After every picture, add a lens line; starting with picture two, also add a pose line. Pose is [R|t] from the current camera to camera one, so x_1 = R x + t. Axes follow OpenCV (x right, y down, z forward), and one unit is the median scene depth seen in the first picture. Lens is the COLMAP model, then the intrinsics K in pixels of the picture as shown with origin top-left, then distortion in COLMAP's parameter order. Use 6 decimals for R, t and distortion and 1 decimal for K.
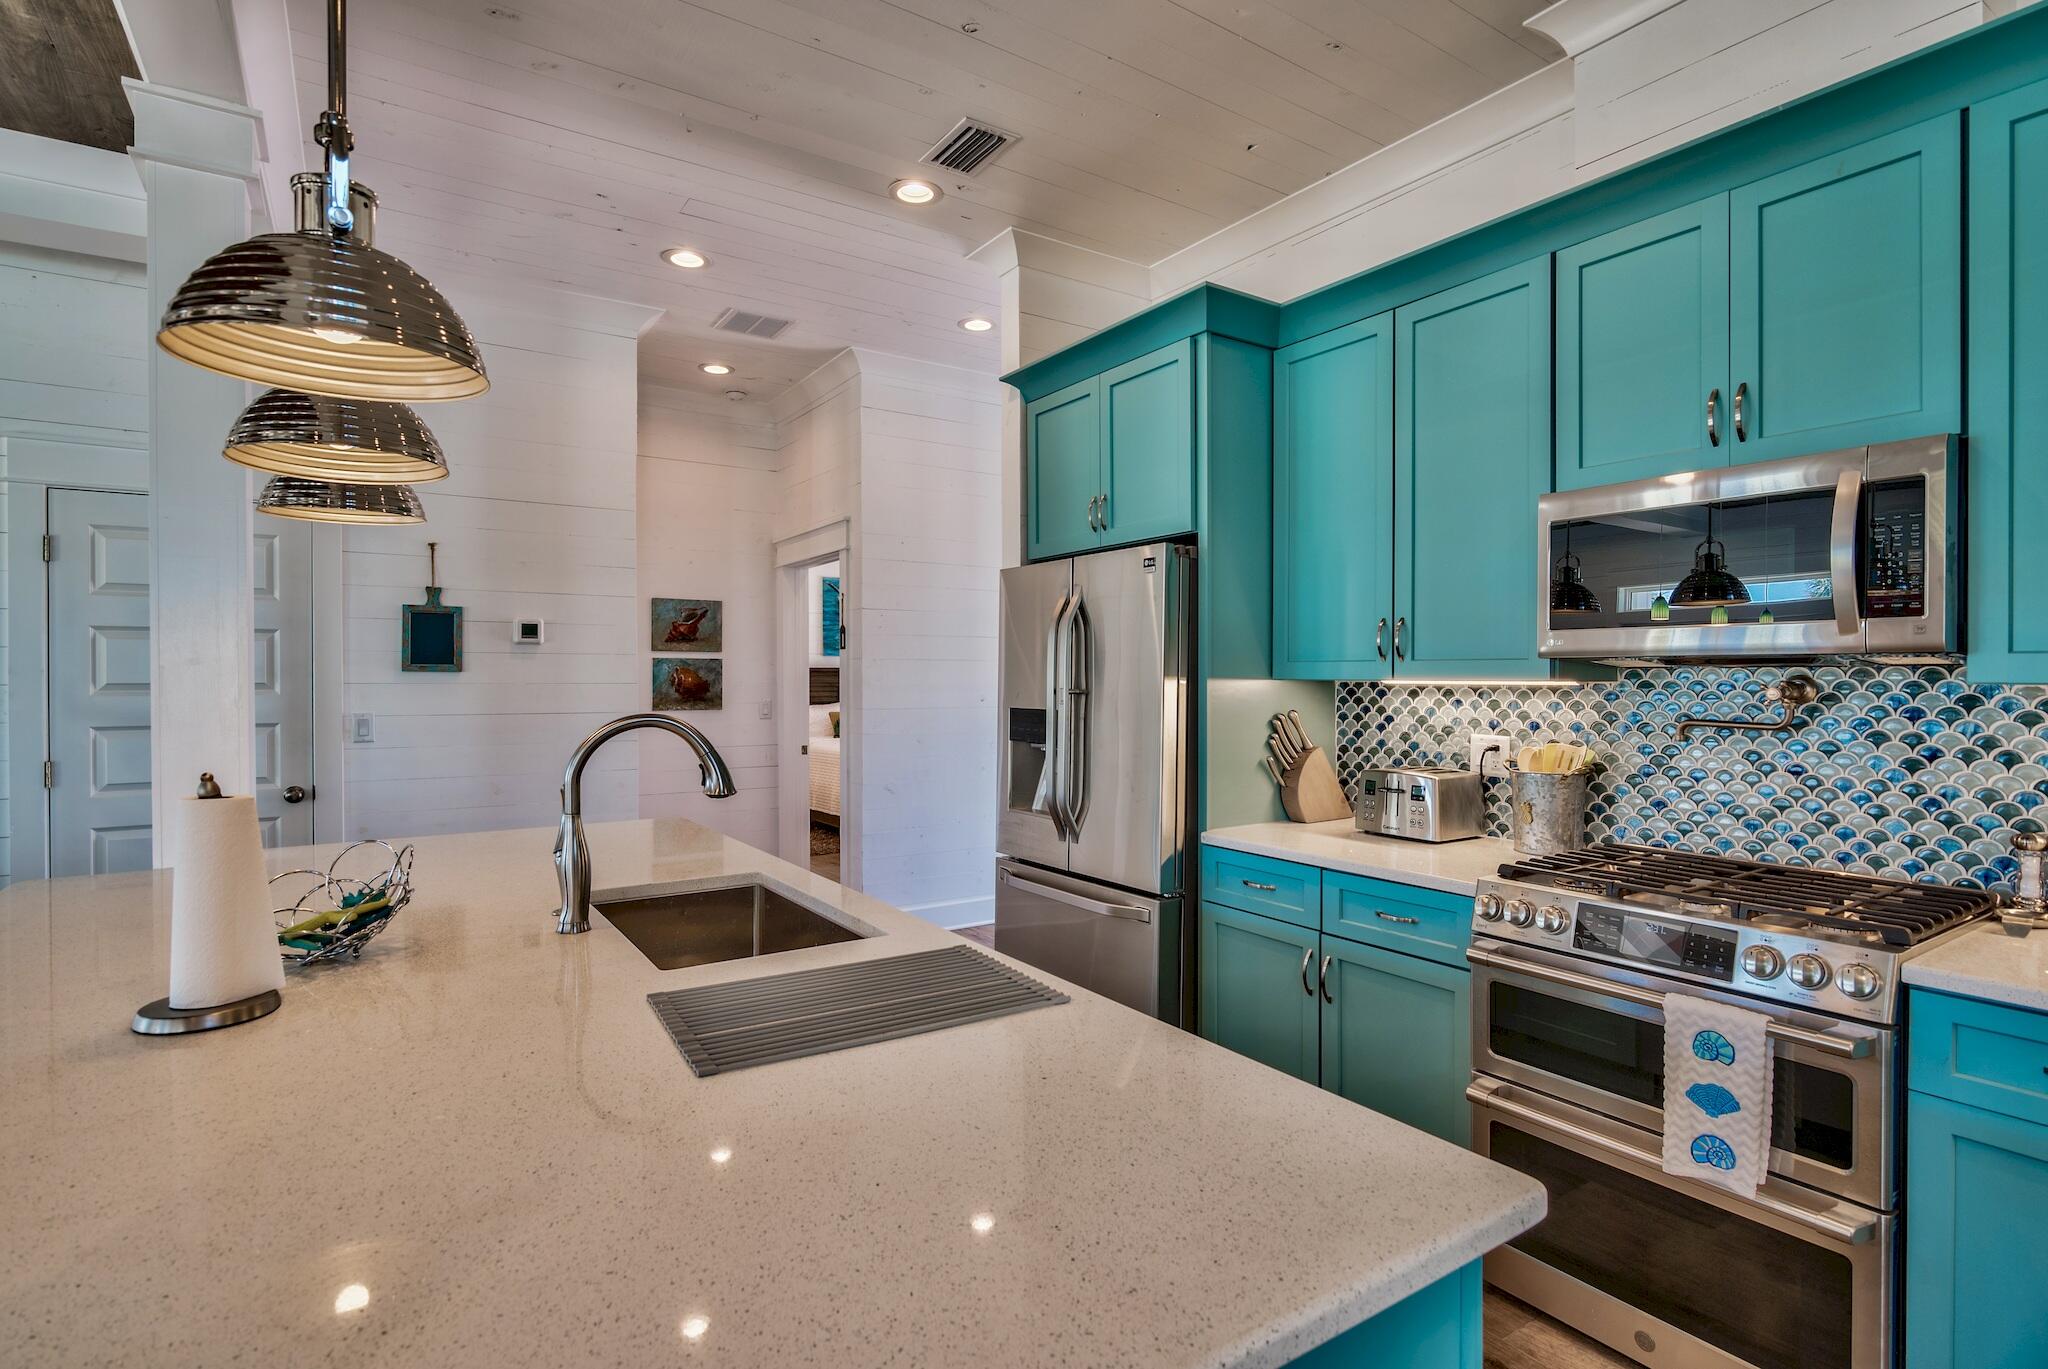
lens RADIAL K [[1011.0, 0, 1024.5], [0, 1011.0, 680.2], [0, 0, 1]] dist [-0.001864, -0.000925]
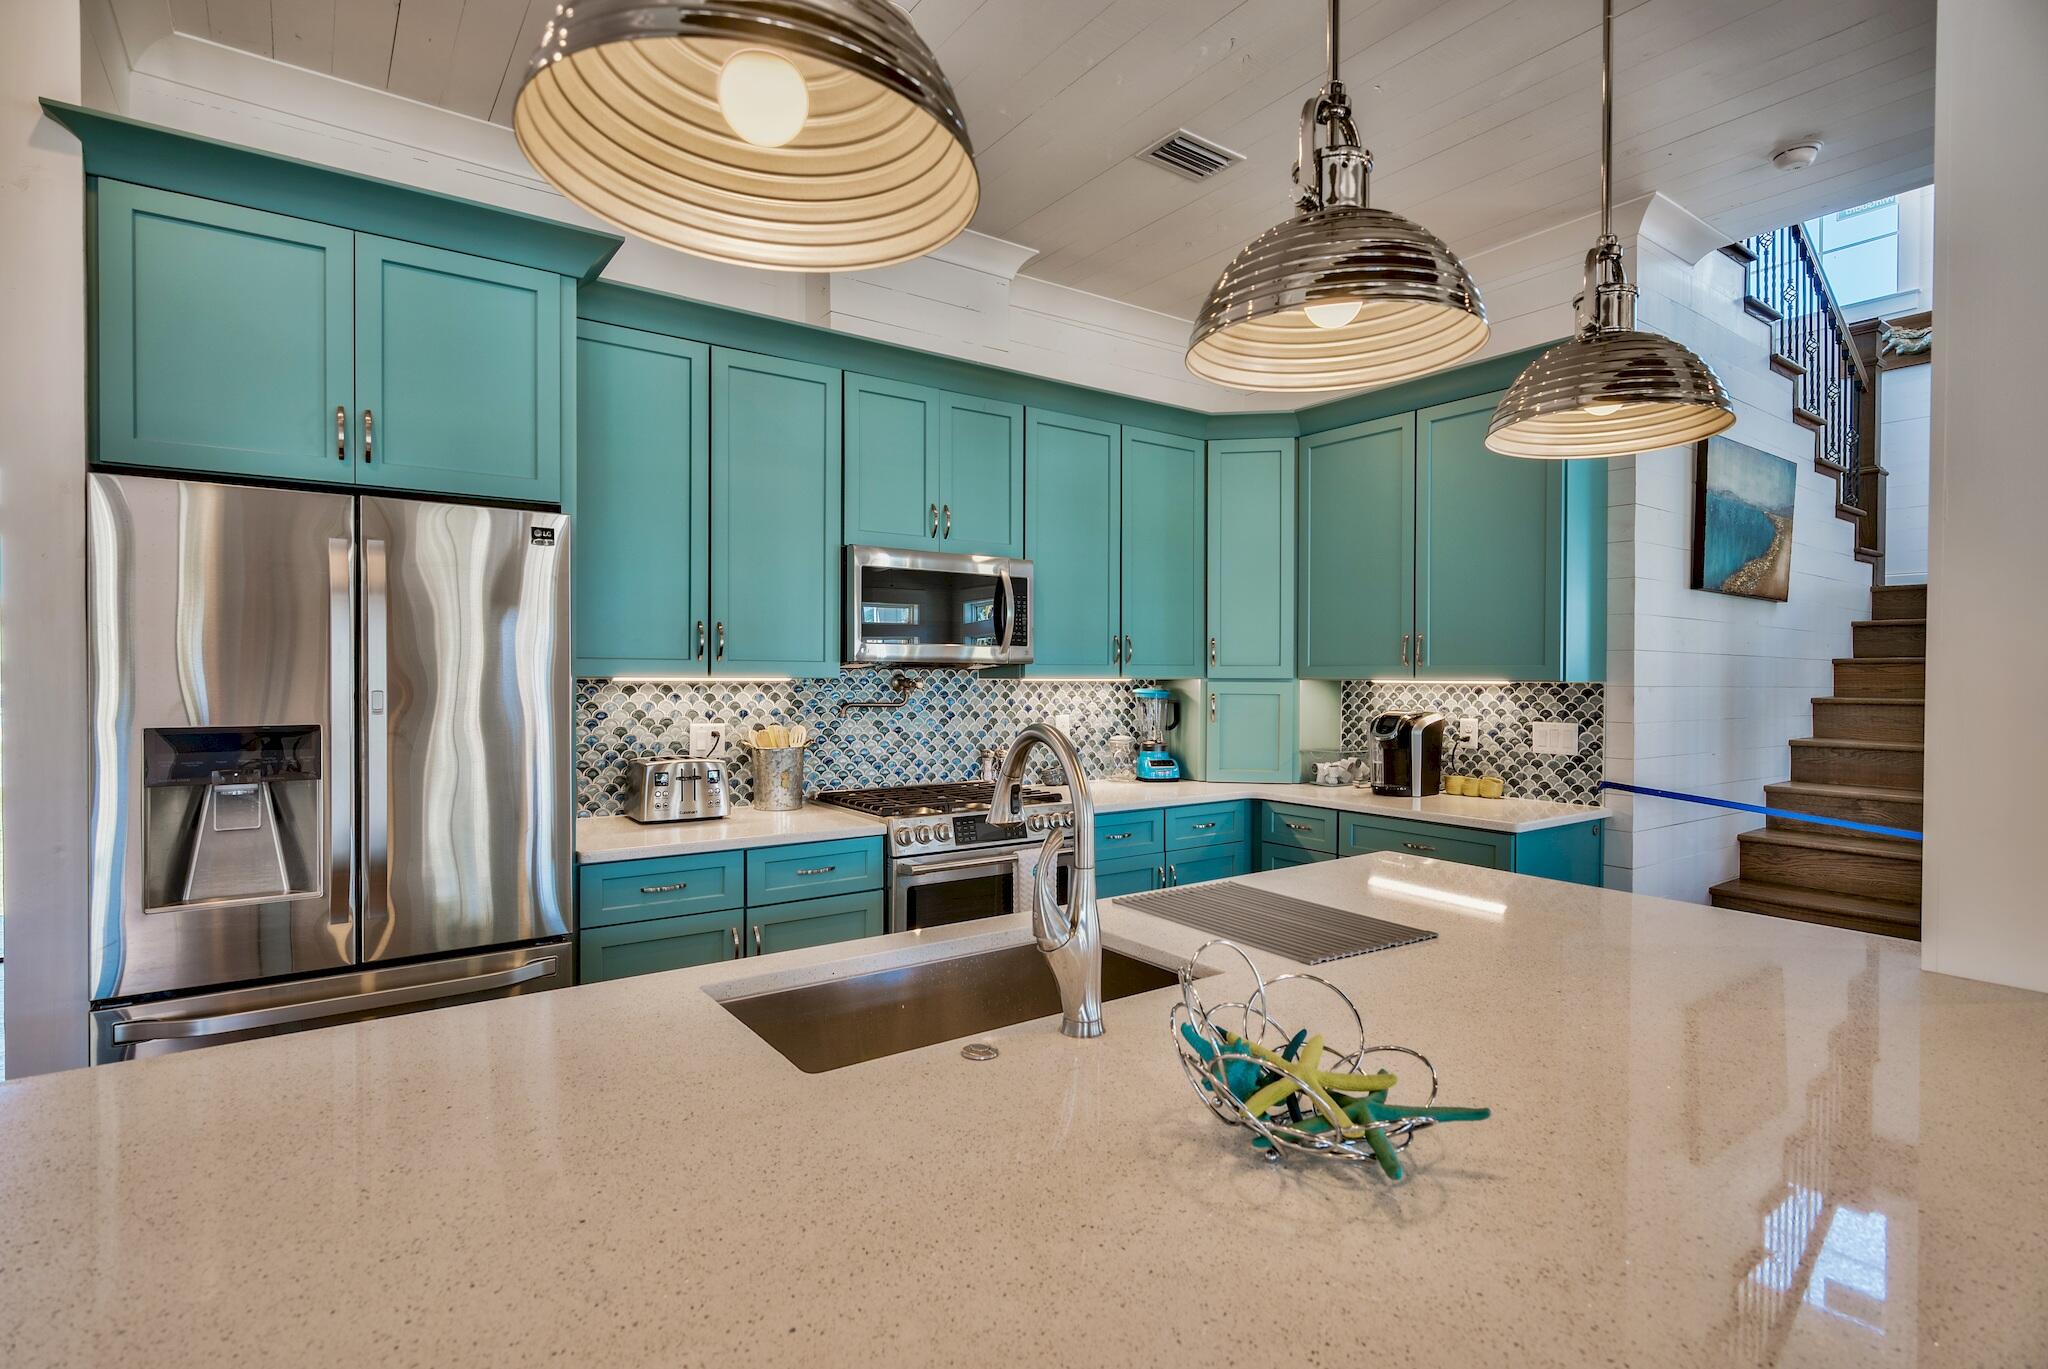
lens RADIAL K [[1011.0, 0, 1025.3], [0, 1011.0, 682.6], [0, 0, 1]] dist [-0.001864, -0.000925]
pose [[-0.035268, -0.010147, 0.999326, -0.846837], [0.000117, 0.999948, 0.010157, -0.006867], [-0.999378, 0.000475, -0.035265, 0.766763]]
